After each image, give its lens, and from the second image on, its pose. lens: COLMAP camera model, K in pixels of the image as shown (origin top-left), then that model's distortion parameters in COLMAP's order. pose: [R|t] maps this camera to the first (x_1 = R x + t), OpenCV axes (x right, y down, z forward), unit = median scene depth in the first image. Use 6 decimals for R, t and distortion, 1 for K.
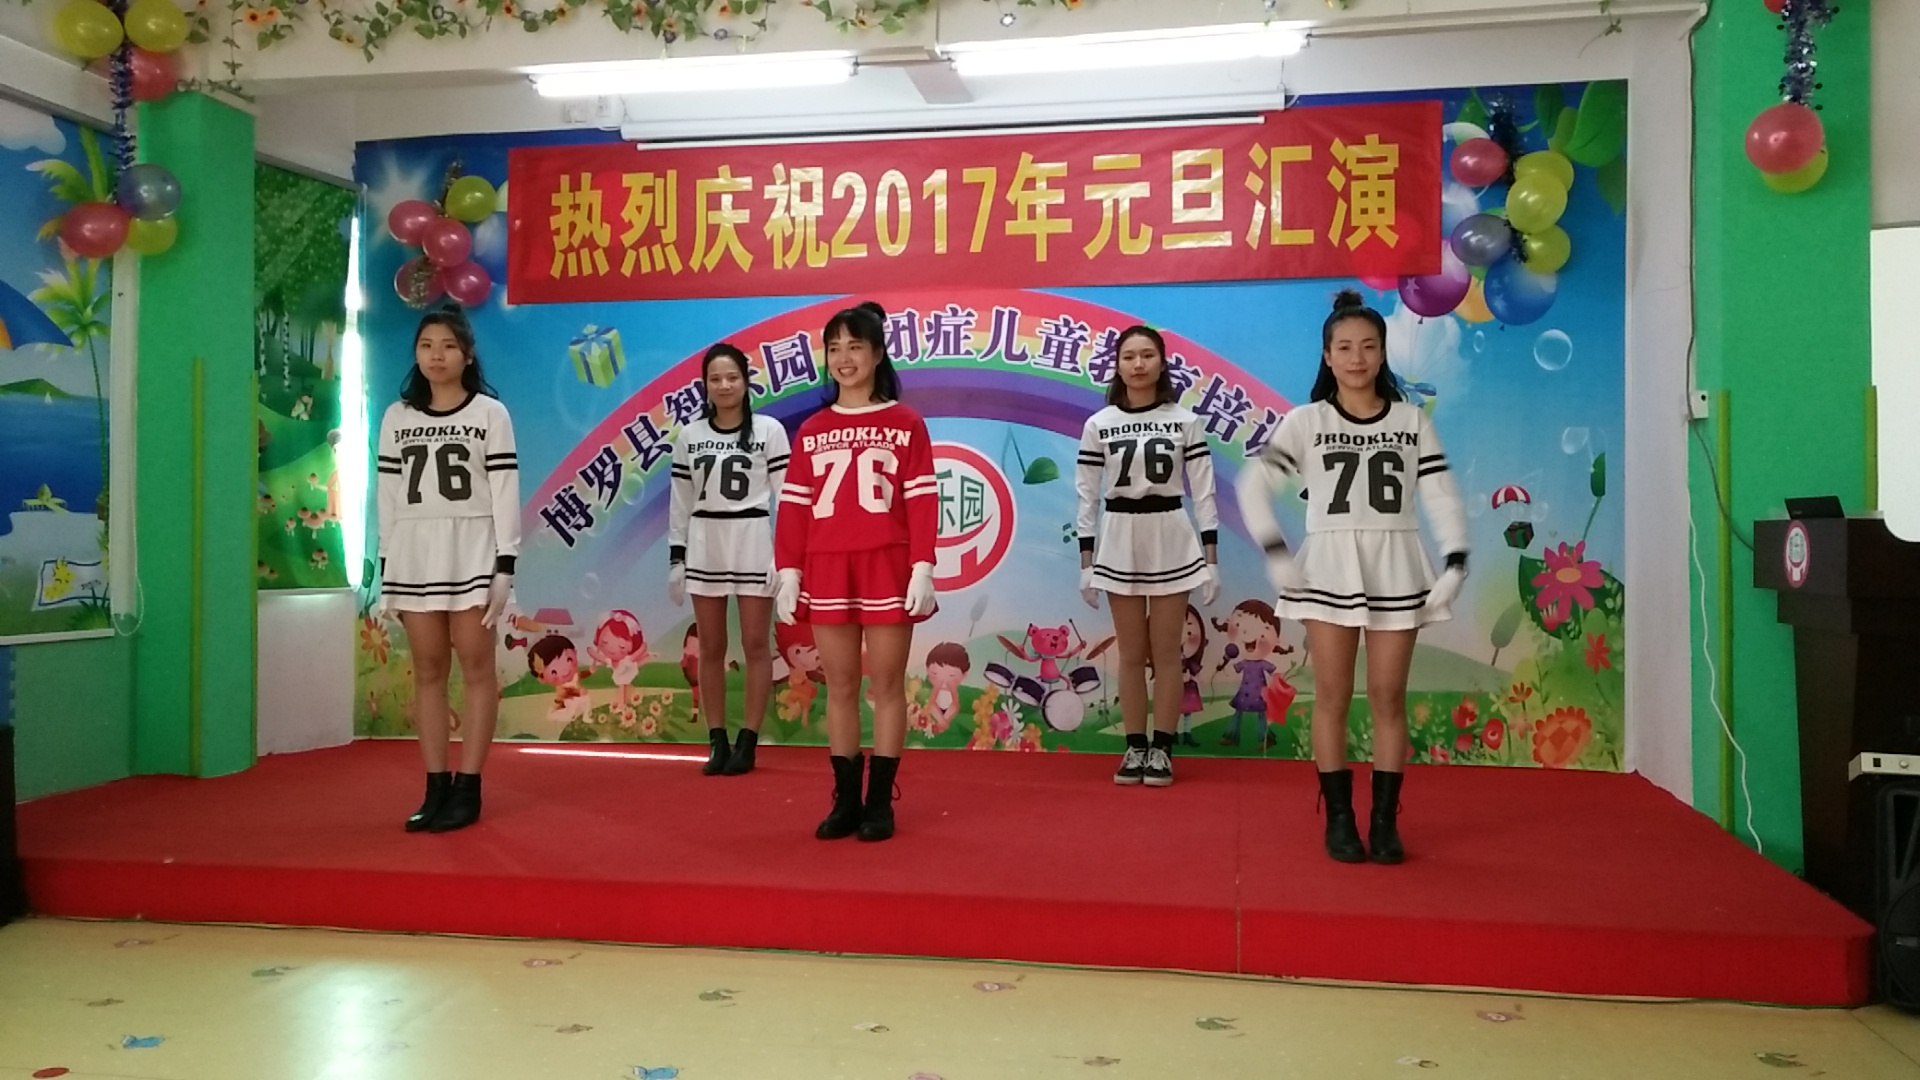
lens RADIAL K [[1579.1, 0, 956.8], [0, 1579.1, 523.7], [0, 0, 1]] dist [0.048209, -0.044743]
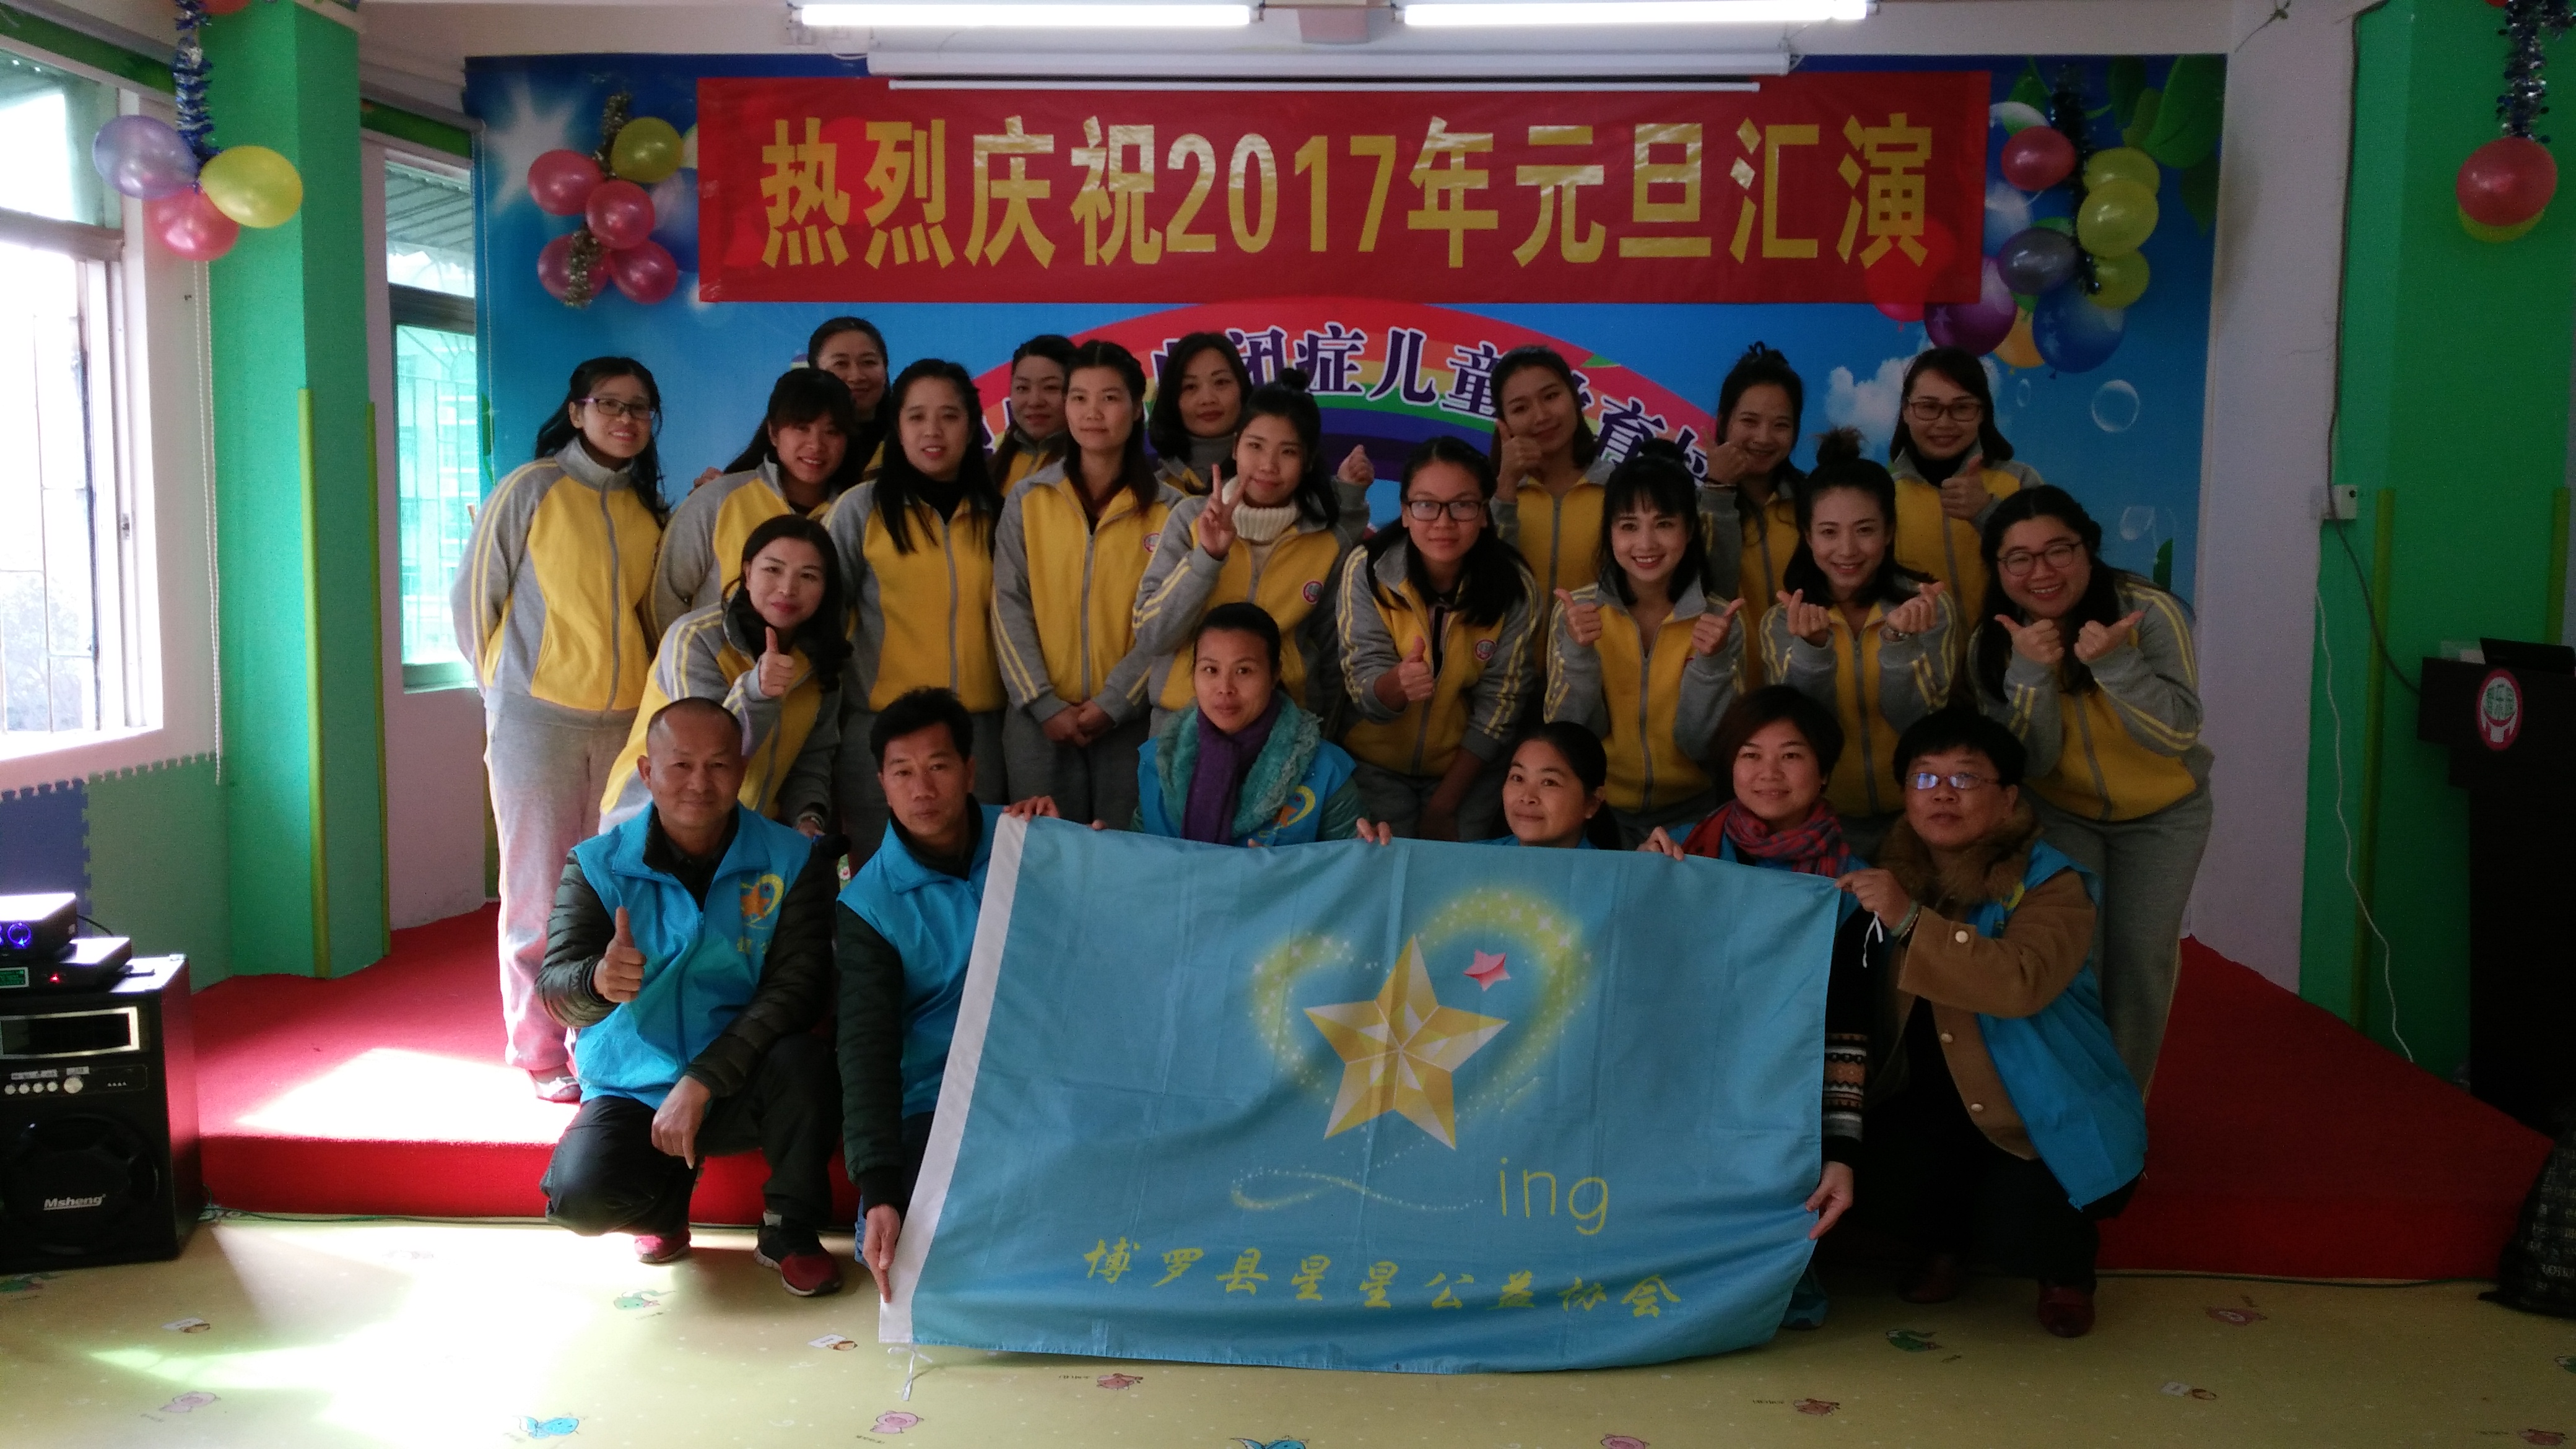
lens RADIAL K [[2118.7, 0, 1288.3], [0, 2118.7, 699.1], [0, 0, 1]] dist [0.048209, -0.044743]
pose [[0.991770, -0.000683, 0.128028, -0.154119], [-0.011274, 0.995635, 0.092646, -0.055711], [-0.127532, -0.093327, 0.987434, 0.003765]]
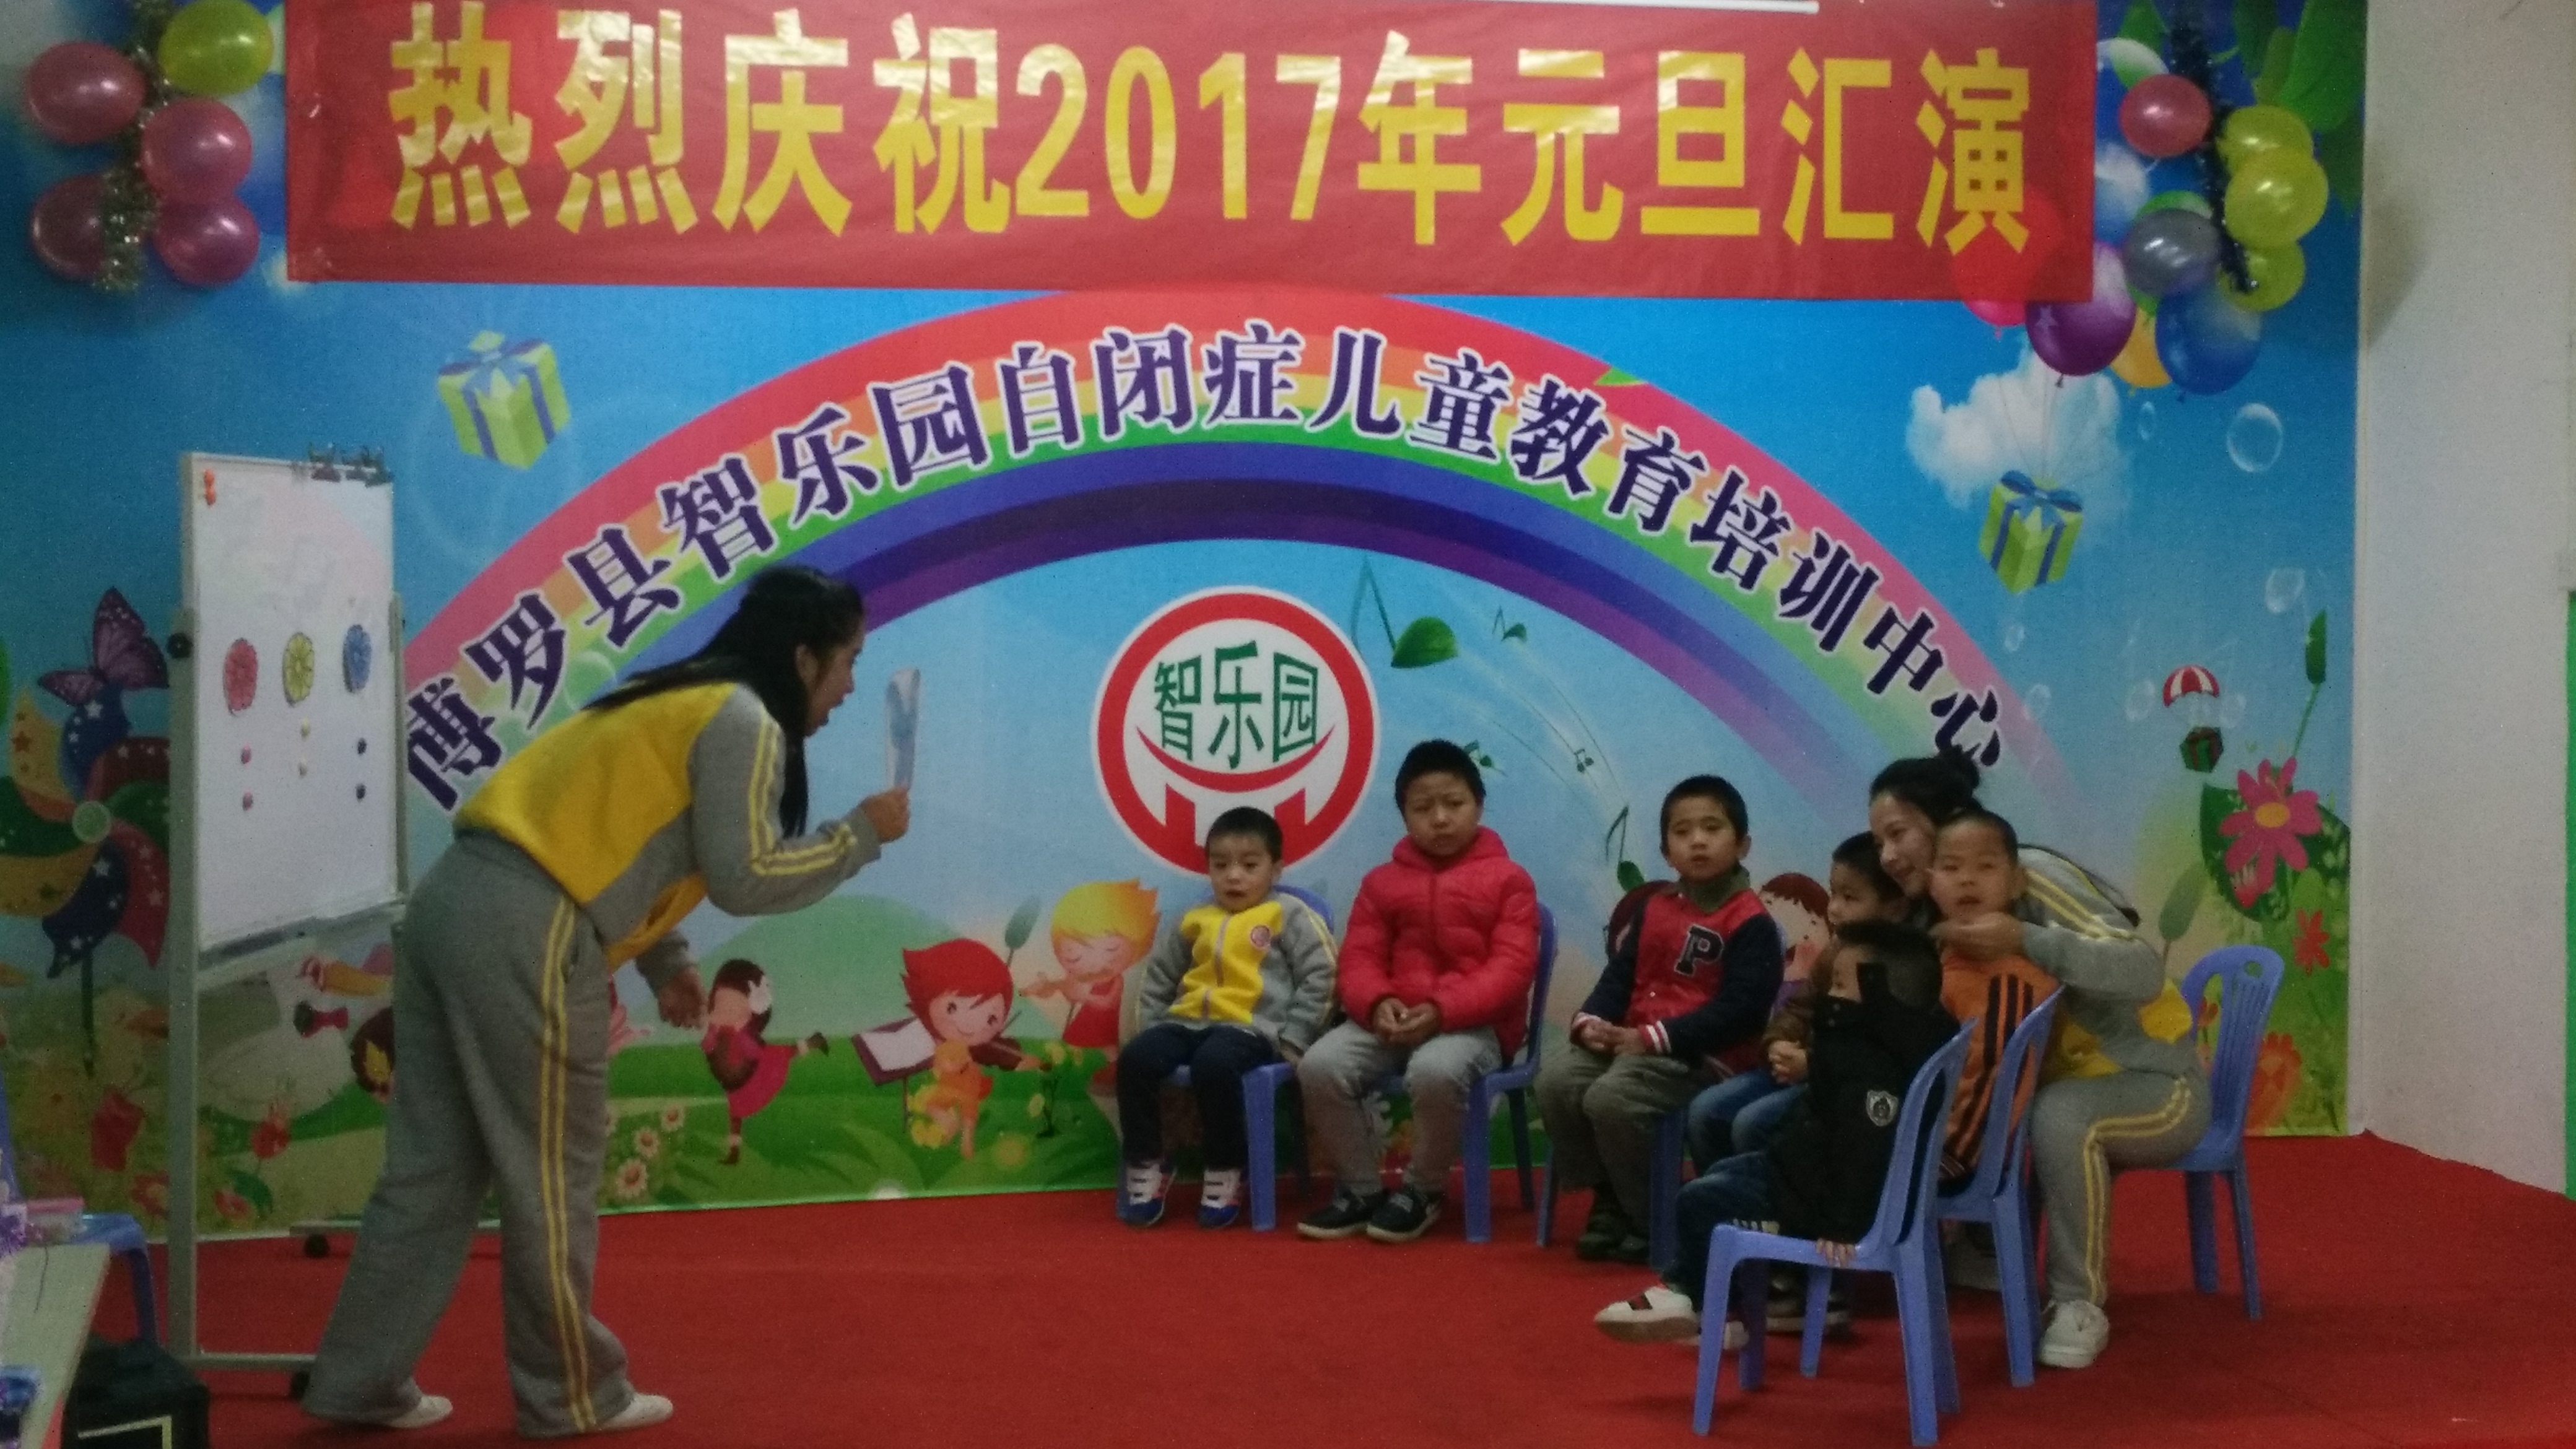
lens RADIAL K [[3442.7, 0, 1268.6], [0, 3442.7, 680.9], [0, 0, 1]] dist [0.061055, 0.000000]
pose [[0.907731, -0.021012, 0.419026, -0.479508], [-0.001703, 0.998552, 0.053761, -0.083269], [-0.419549, -0.049514, 0.906381, -0.022066]]
